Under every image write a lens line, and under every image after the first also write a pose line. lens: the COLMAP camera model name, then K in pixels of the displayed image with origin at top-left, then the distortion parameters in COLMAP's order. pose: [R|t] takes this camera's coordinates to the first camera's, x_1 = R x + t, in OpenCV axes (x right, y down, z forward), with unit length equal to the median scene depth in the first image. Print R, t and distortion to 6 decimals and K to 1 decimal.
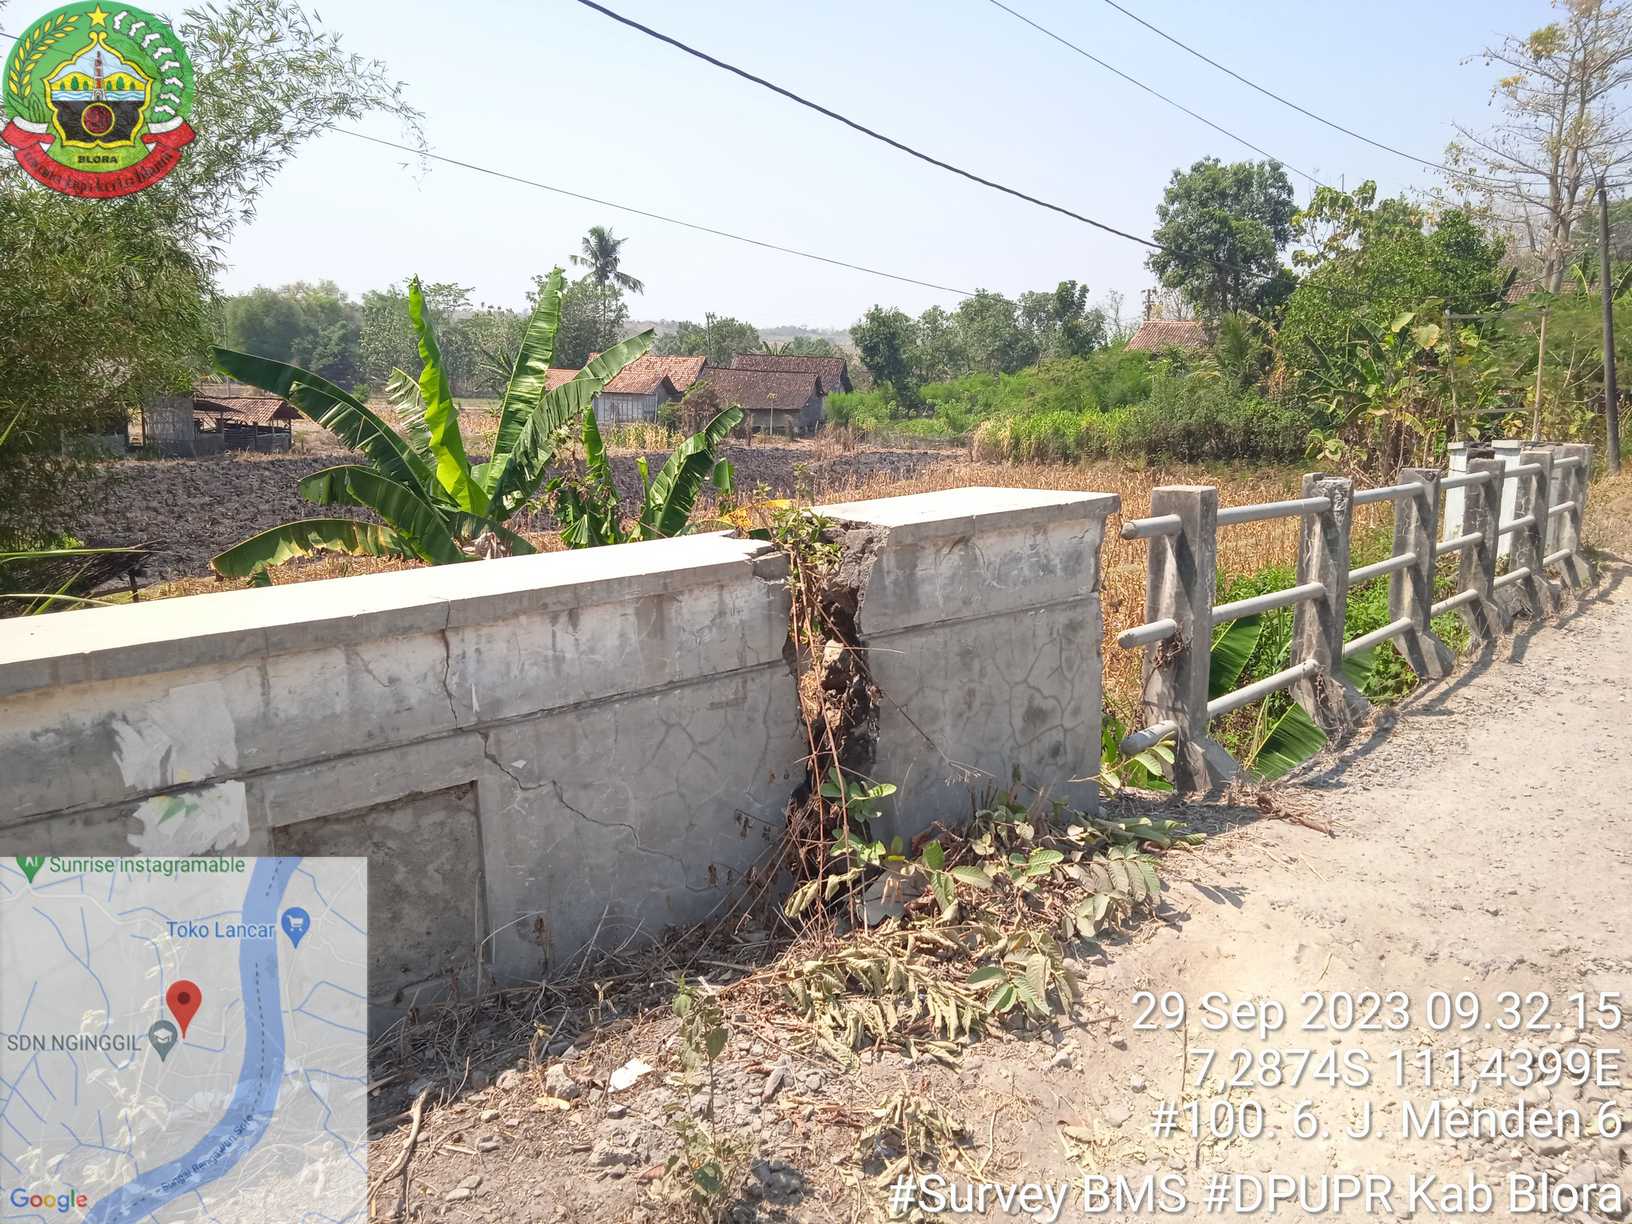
lens RADIAL K [[1345.3, 0, 824.8], [0, 1345.3, 630.3], [0, 0, 1]] dist [0.036686, -0.016382]
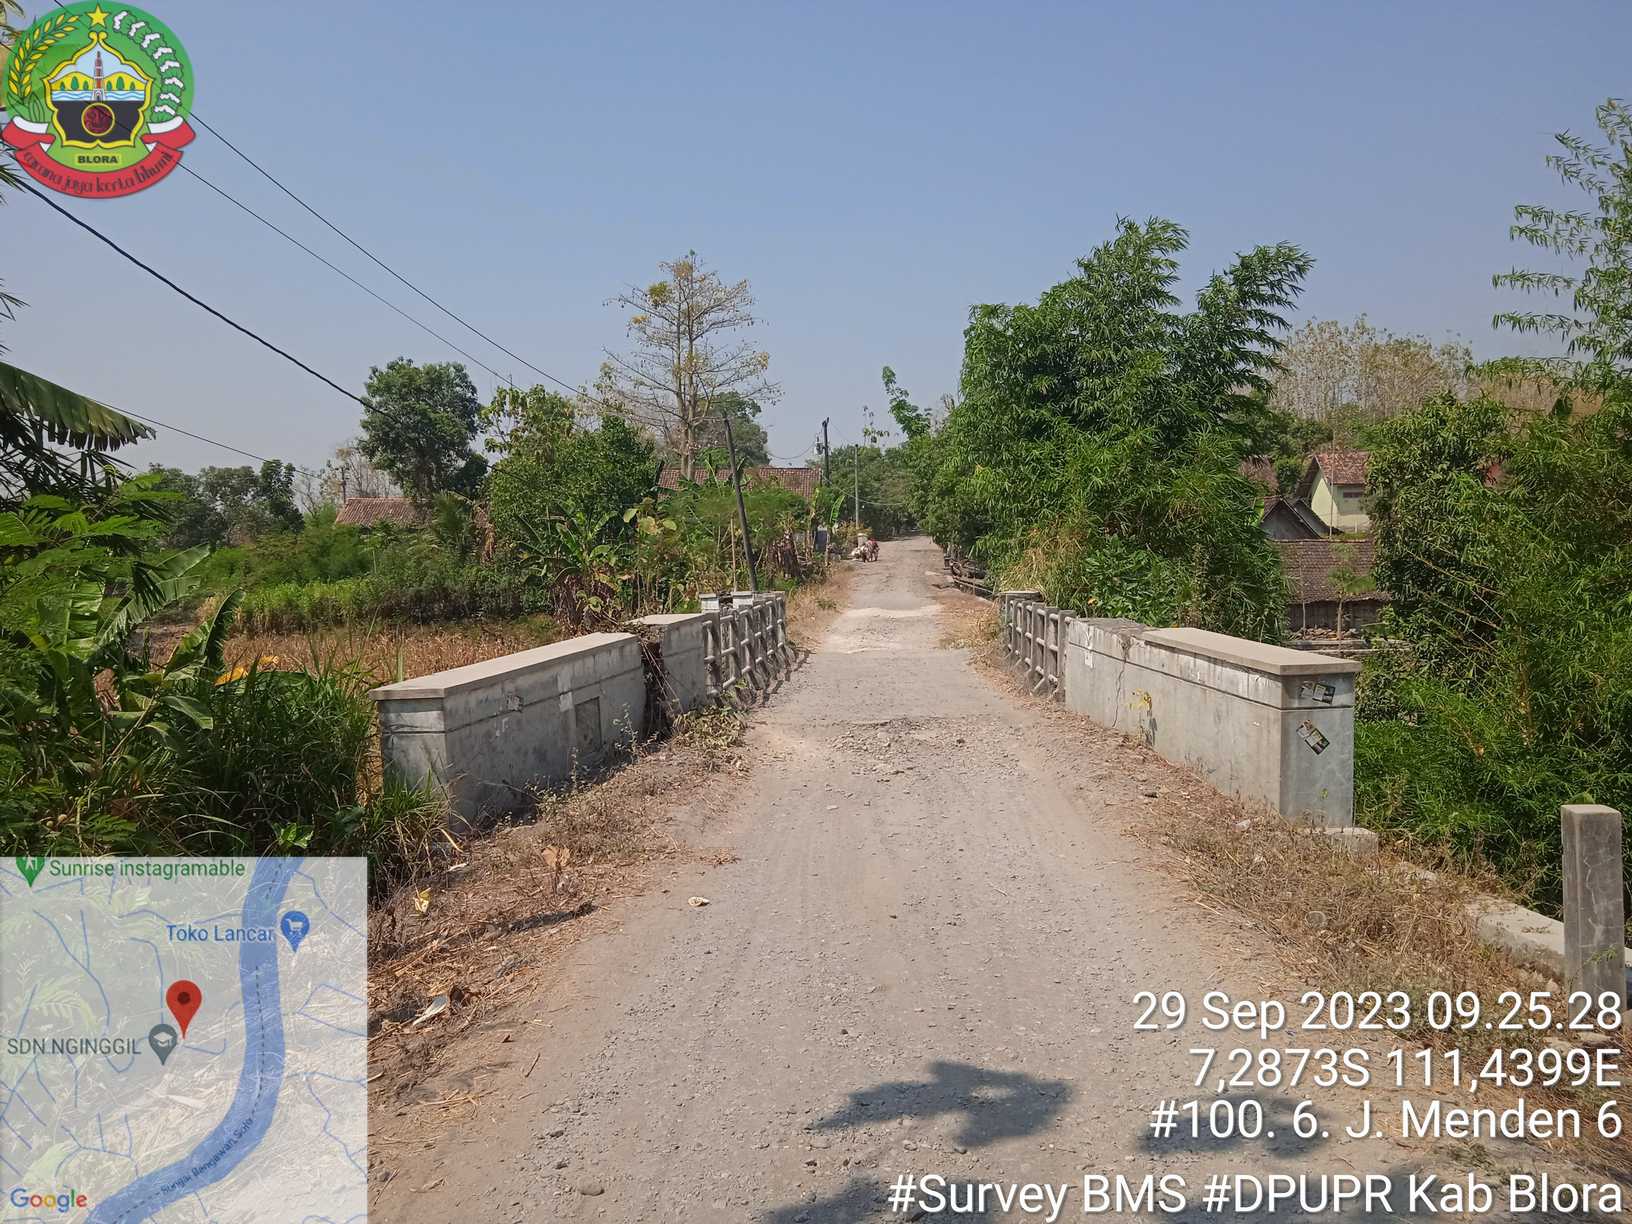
lens RADIAL K [[1378.4, 0, 810.2], [0, 1378.4, 633.4], [0, 0, 1]] dist [0.099890, -0.171336]
pose [[0.832092, -0.068319, 0.550414, -0.101210], [0.133087, 0.987986, -0.078564, 0.017301], [-0.538434, 0.138625, 0.831187, -0.135622]]
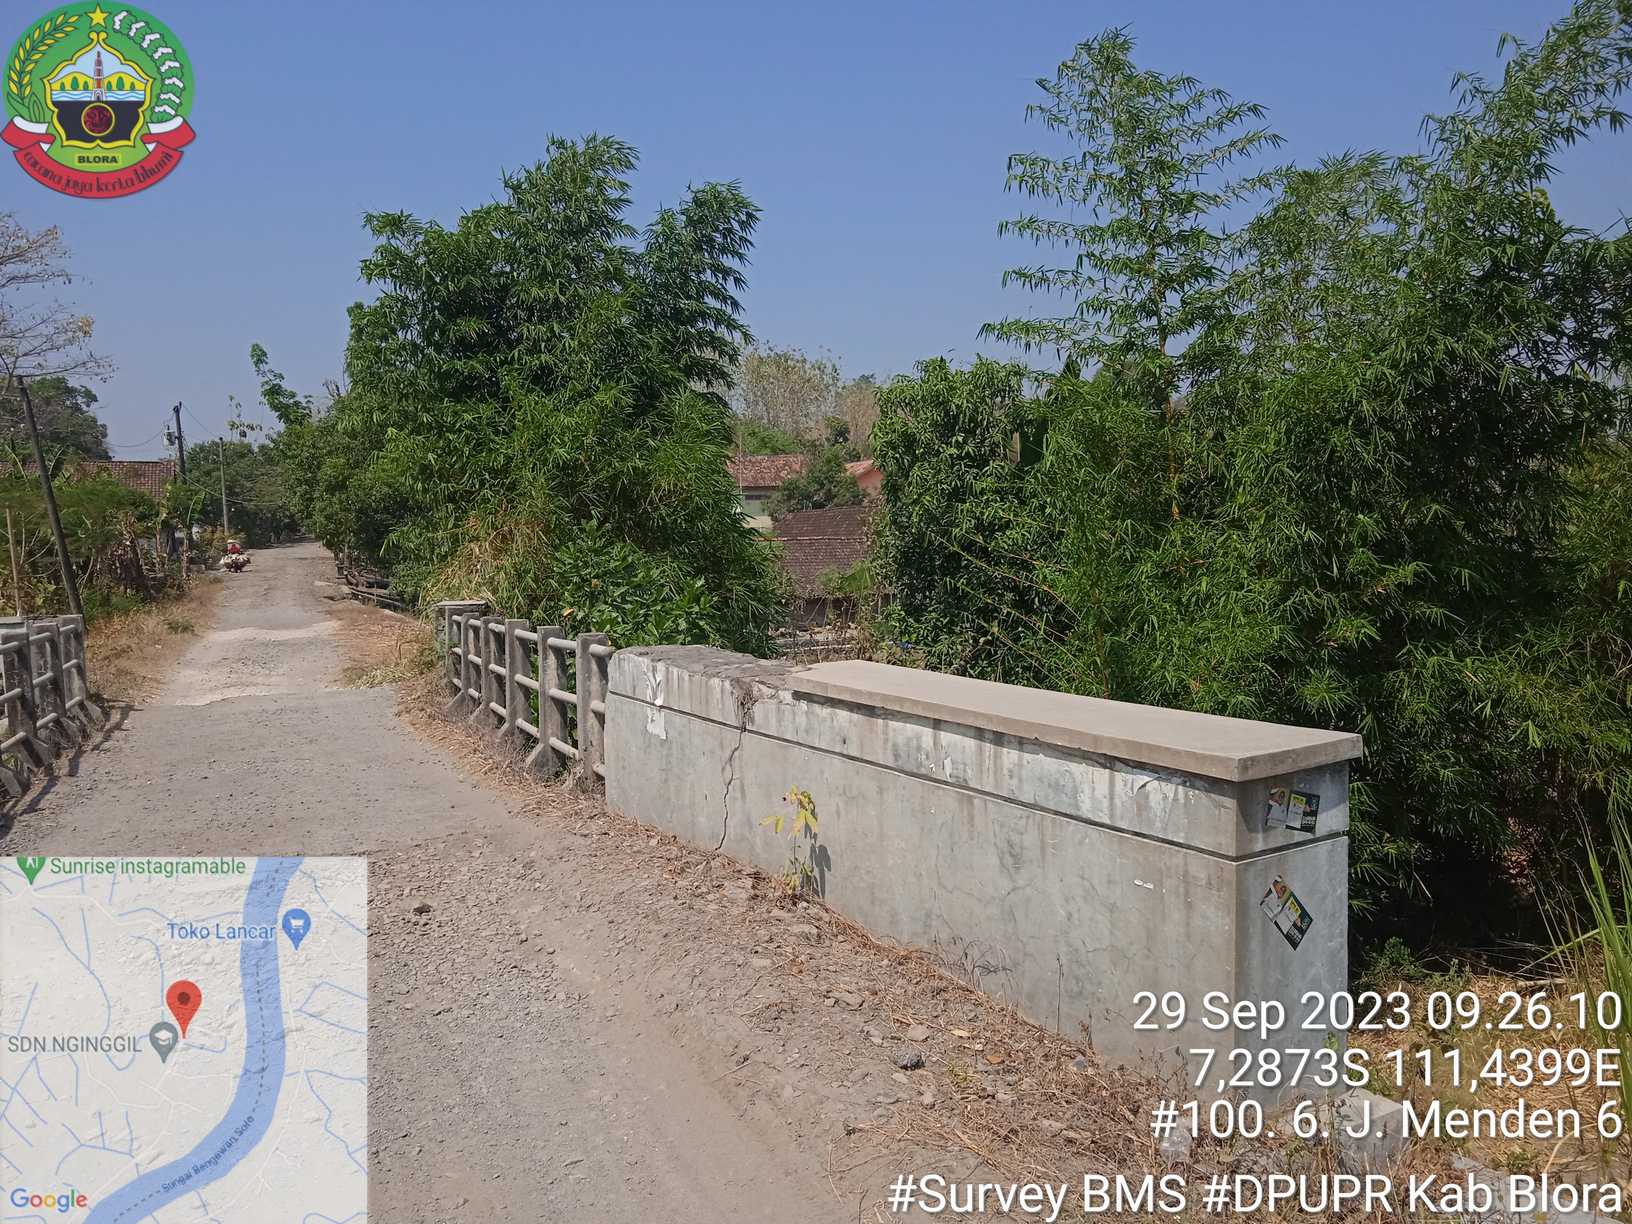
lens RADIAL K [[1359.9, 0, 820.9], [0, 1359.9, 620.8], [0, 0, 1]] dist [0.057625, -0.056938]
pose [[0.516829, -0.089456, 0.851402, -0.033584], [0.199127, 0.979810, -0.017929, 0.005797], [-0.832608, 0.178803, 0.524208, -0.048341]]
